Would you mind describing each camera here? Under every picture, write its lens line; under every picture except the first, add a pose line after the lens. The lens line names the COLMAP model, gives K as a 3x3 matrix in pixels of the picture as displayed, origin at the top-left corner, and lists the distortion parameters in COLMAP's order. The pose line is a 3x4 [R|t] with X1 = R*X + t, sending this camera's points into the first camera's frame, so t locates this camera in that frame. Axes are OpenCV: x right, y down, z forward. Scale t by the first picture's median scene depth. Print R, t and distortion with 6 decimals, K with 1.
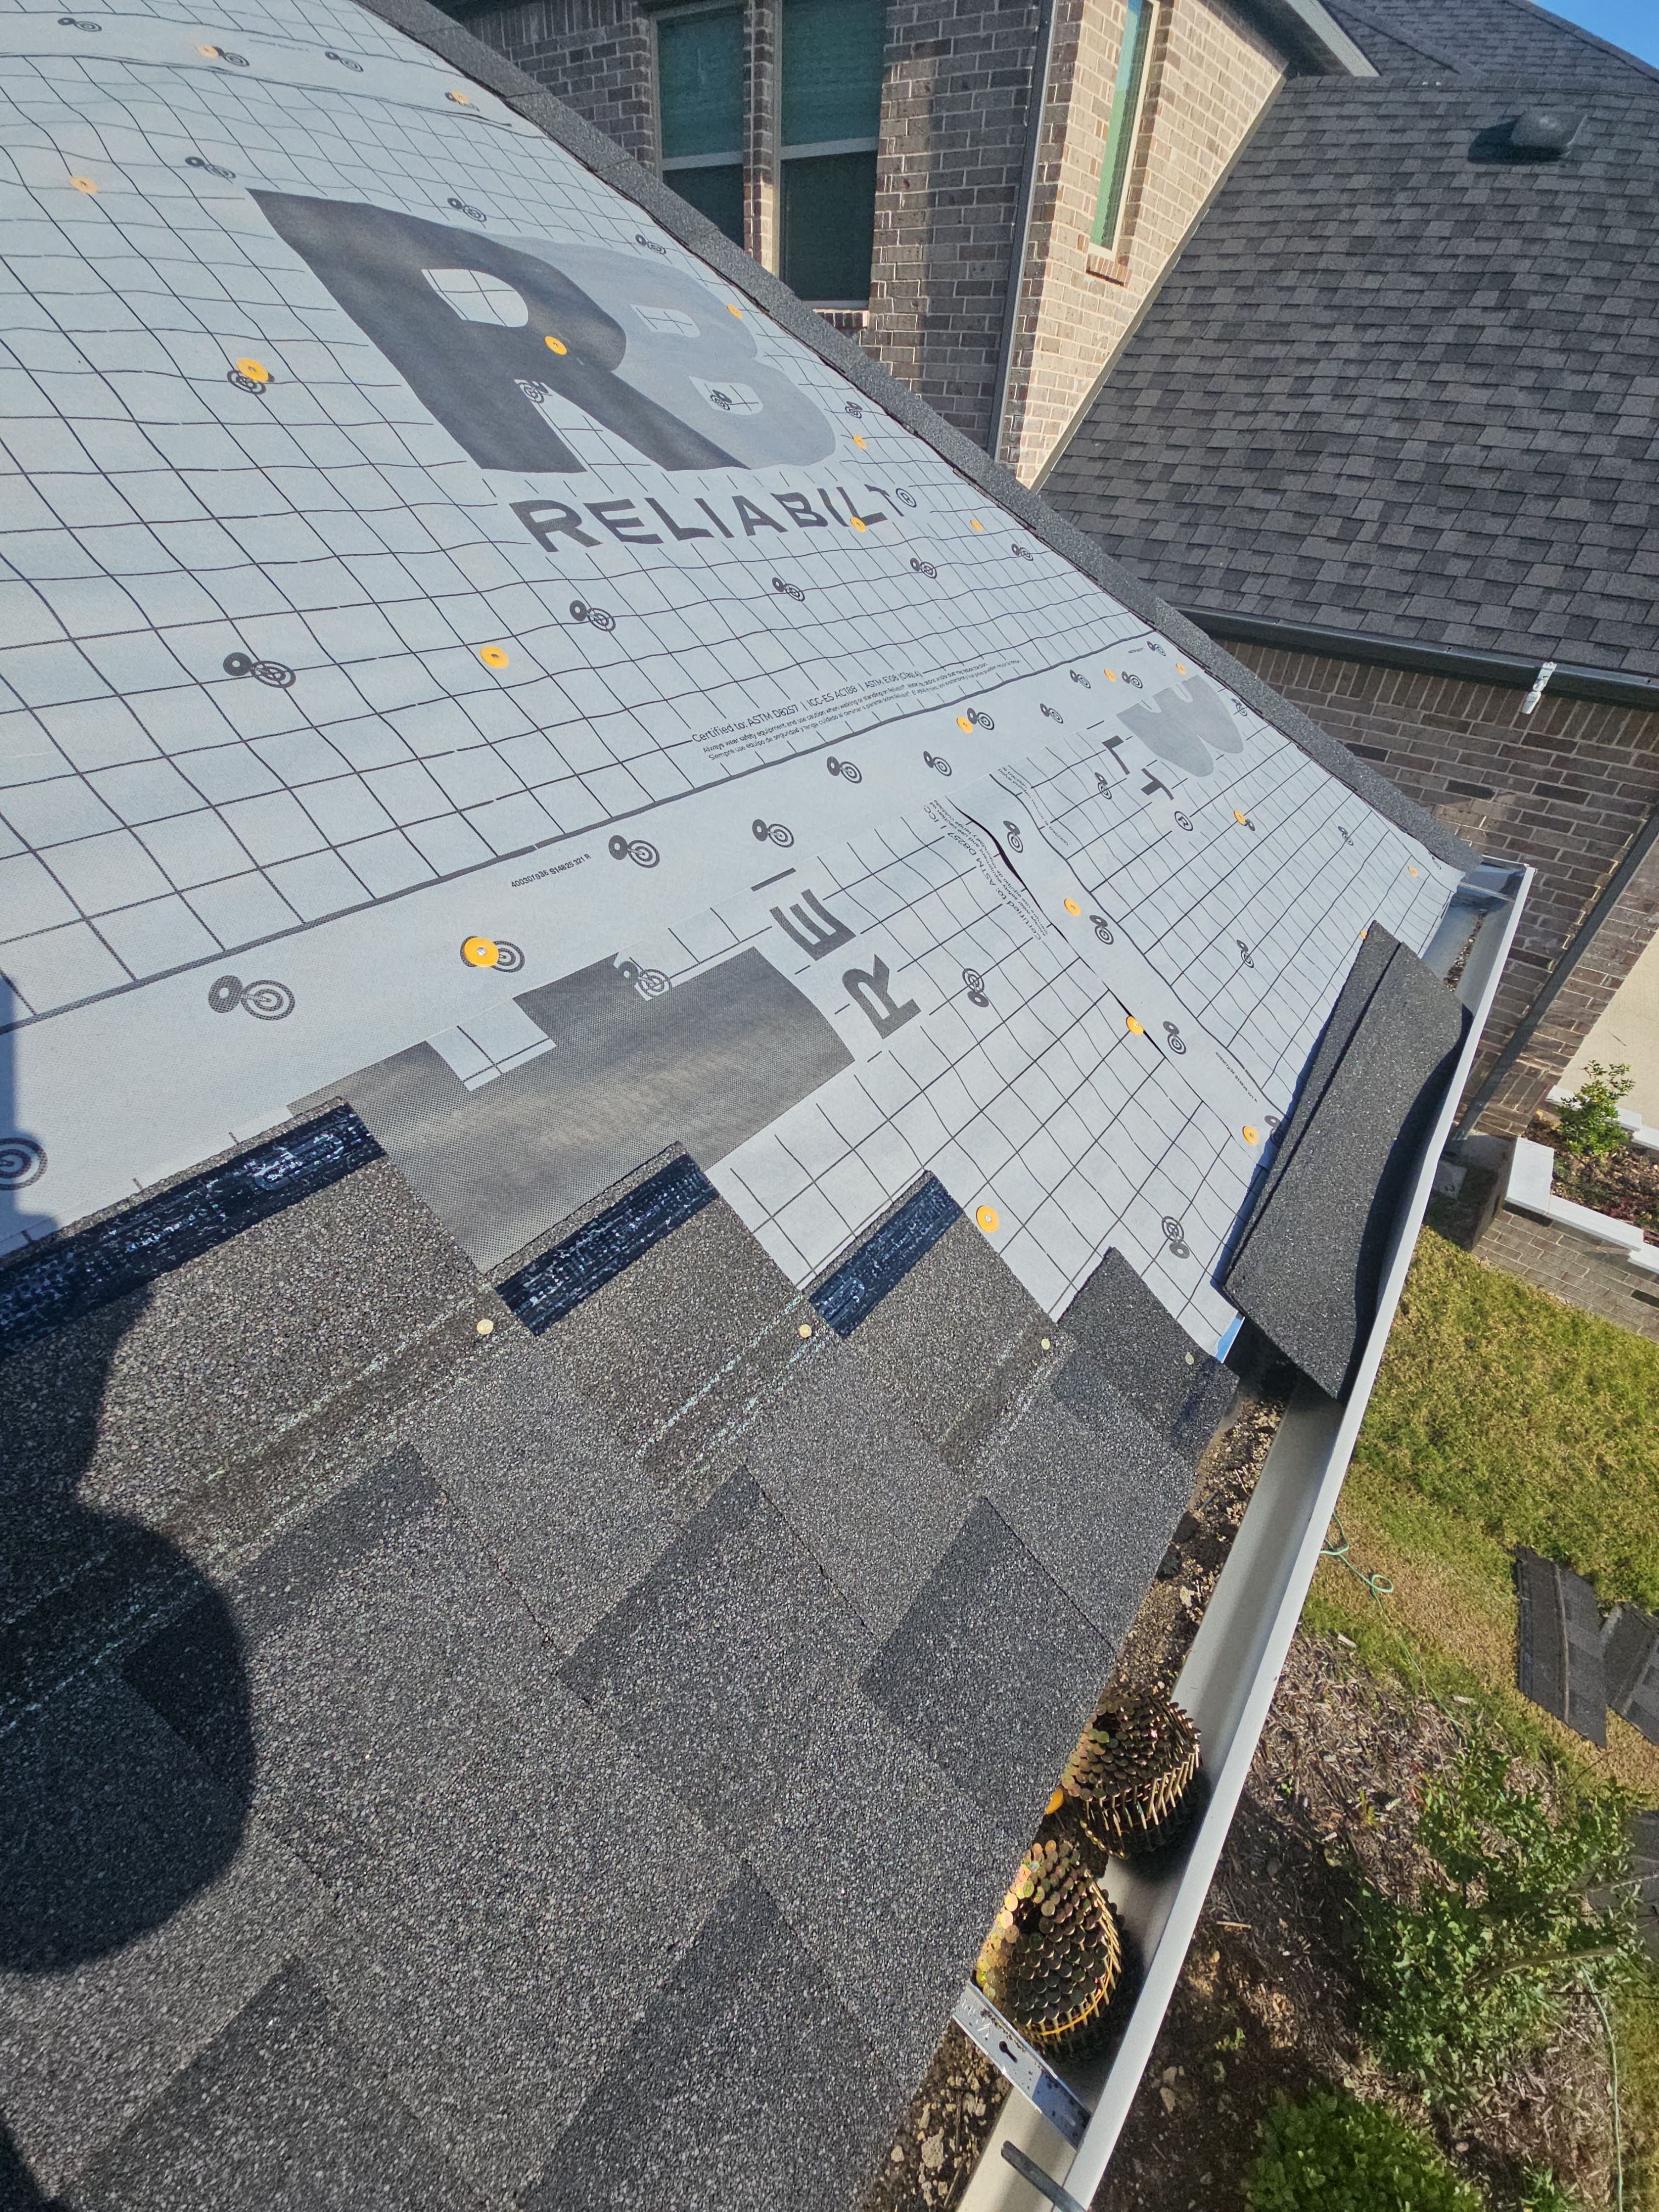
lens RADIAL K [[884.9, 0, 829.5], [0, 884.9, 1106.0], [0, 0, 1]] dist [0.014937, -0.011152]
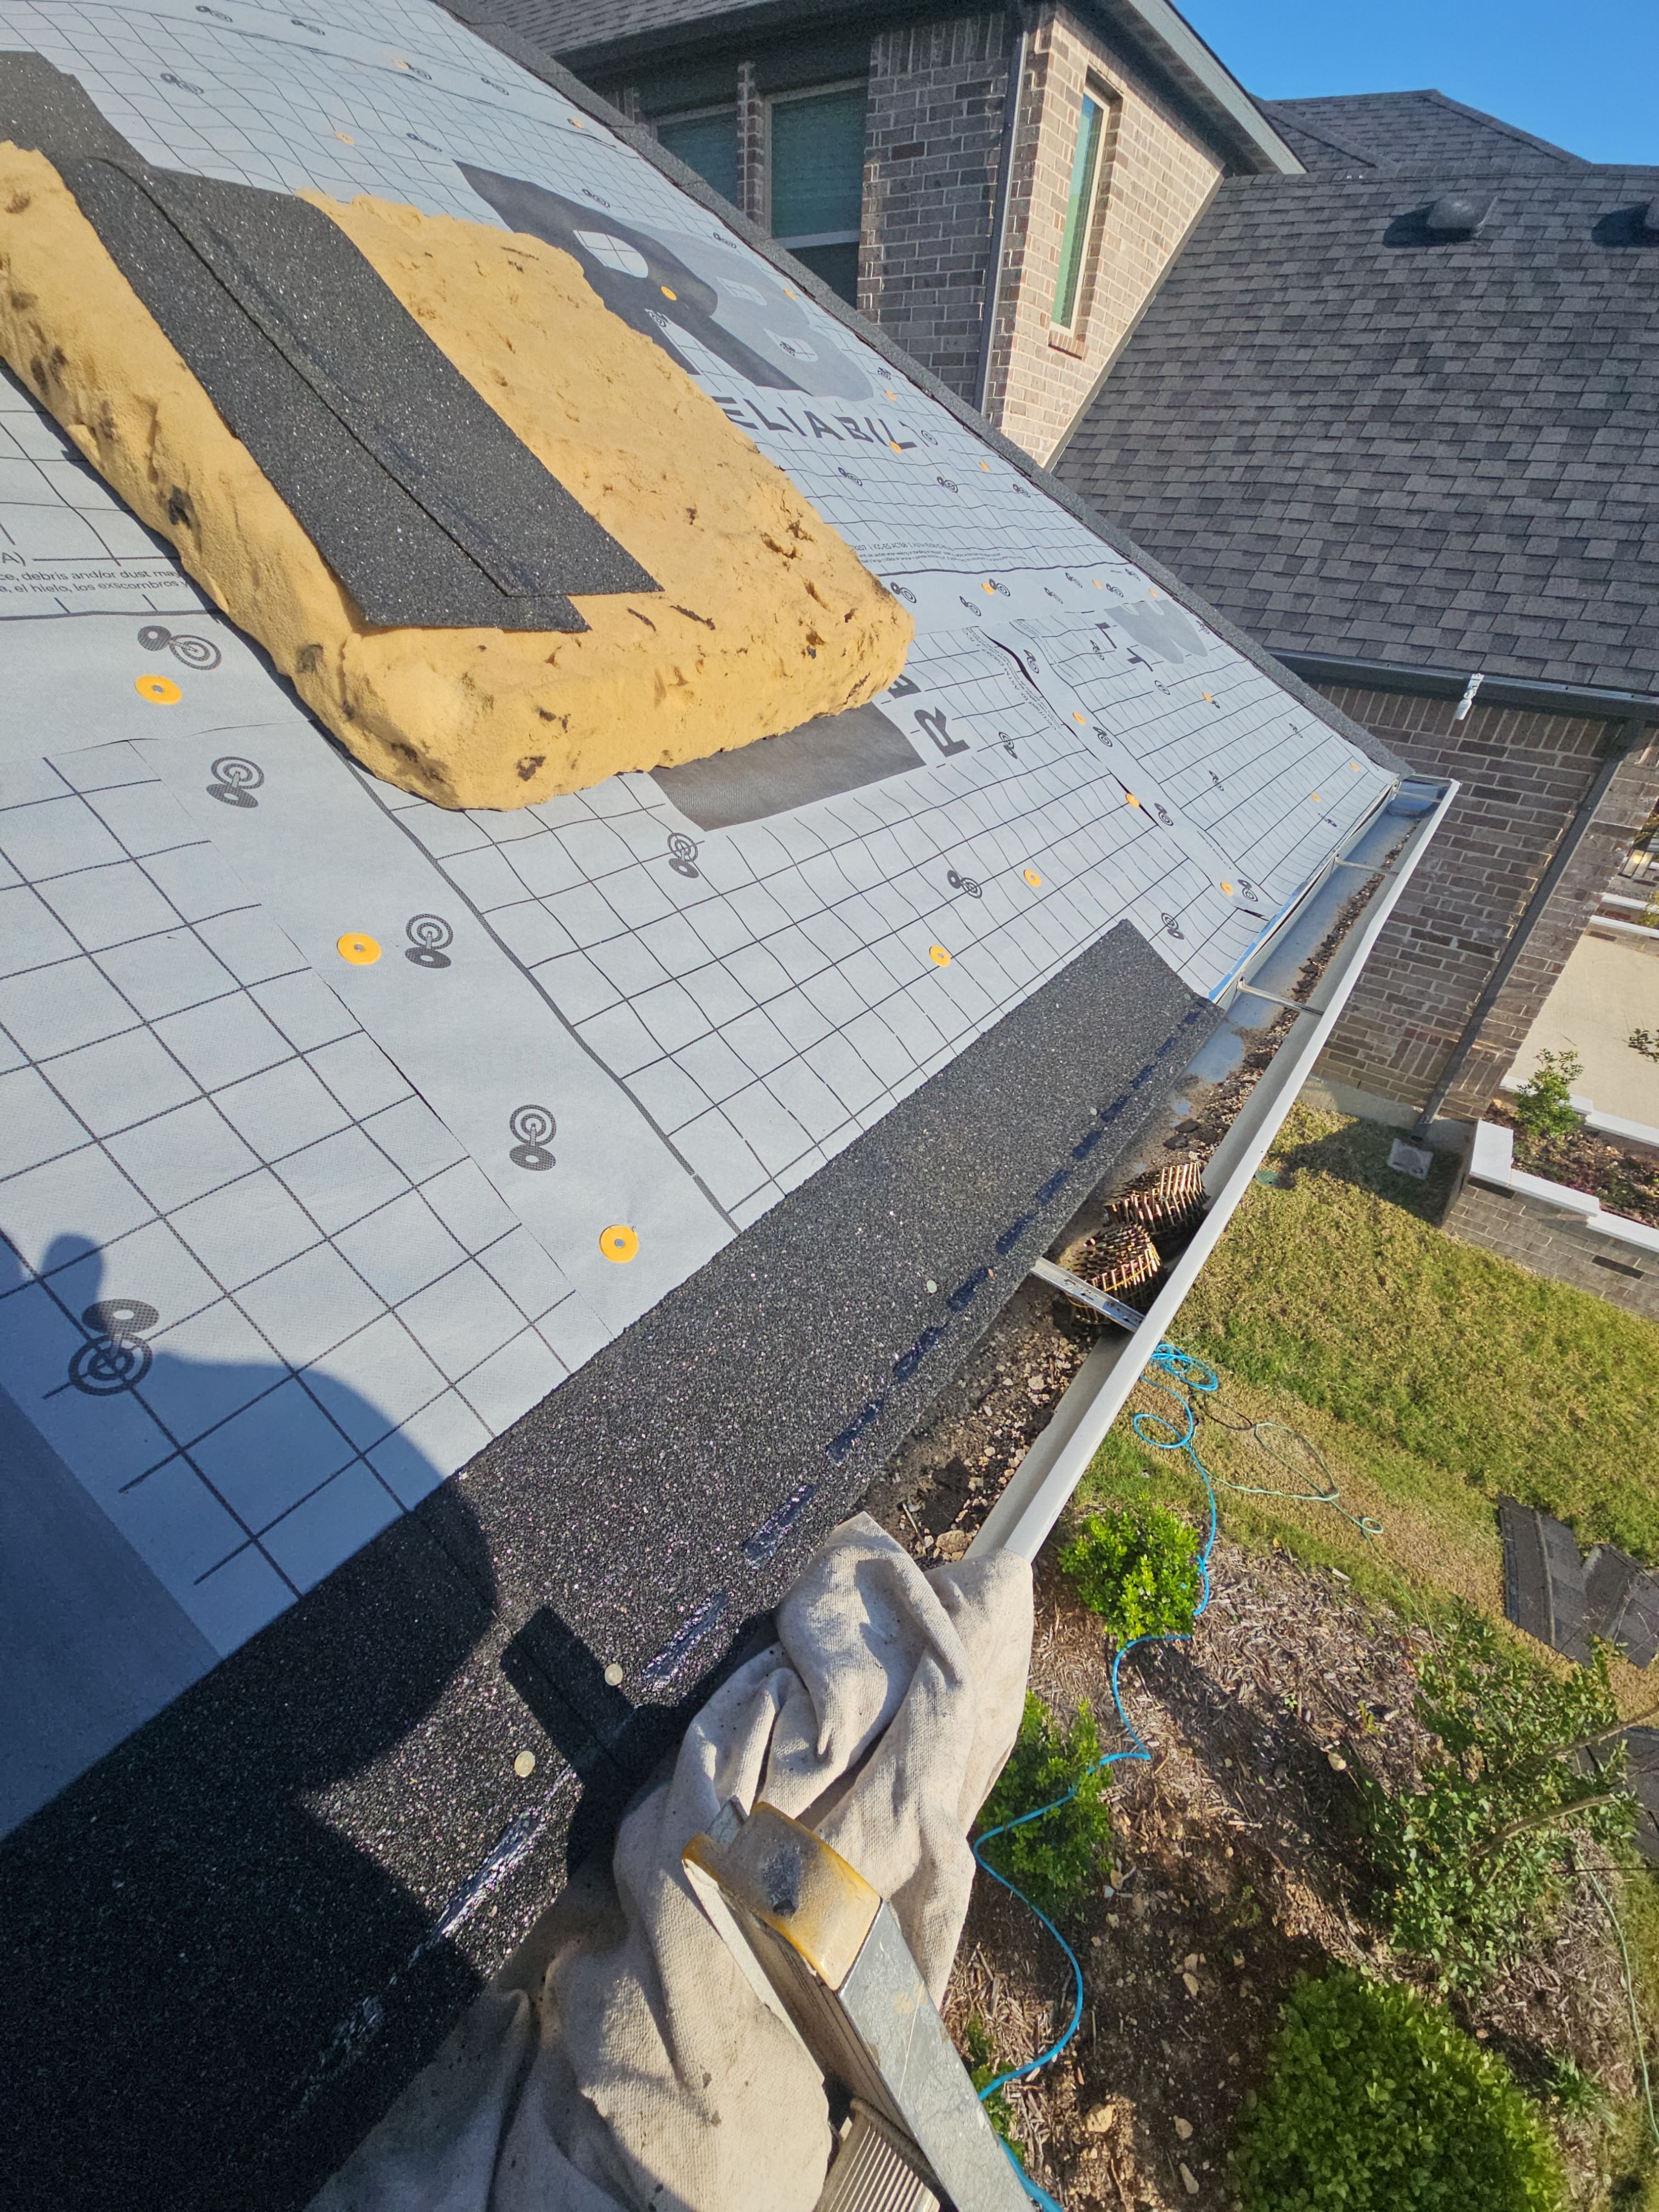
lens RADIAL K [[887.2, 0, 829.5], [0, 887.2, 1106.0], [0, 0, 1]] dist [-0.002285, -0.000324]
pose [[0.999678, -0.014221, 0.021034, -0.024935], [0.015508, 0.997932, -0.062381, 0.086713], [-0.020103, 0.062687, 0.997831, -0.046199]]
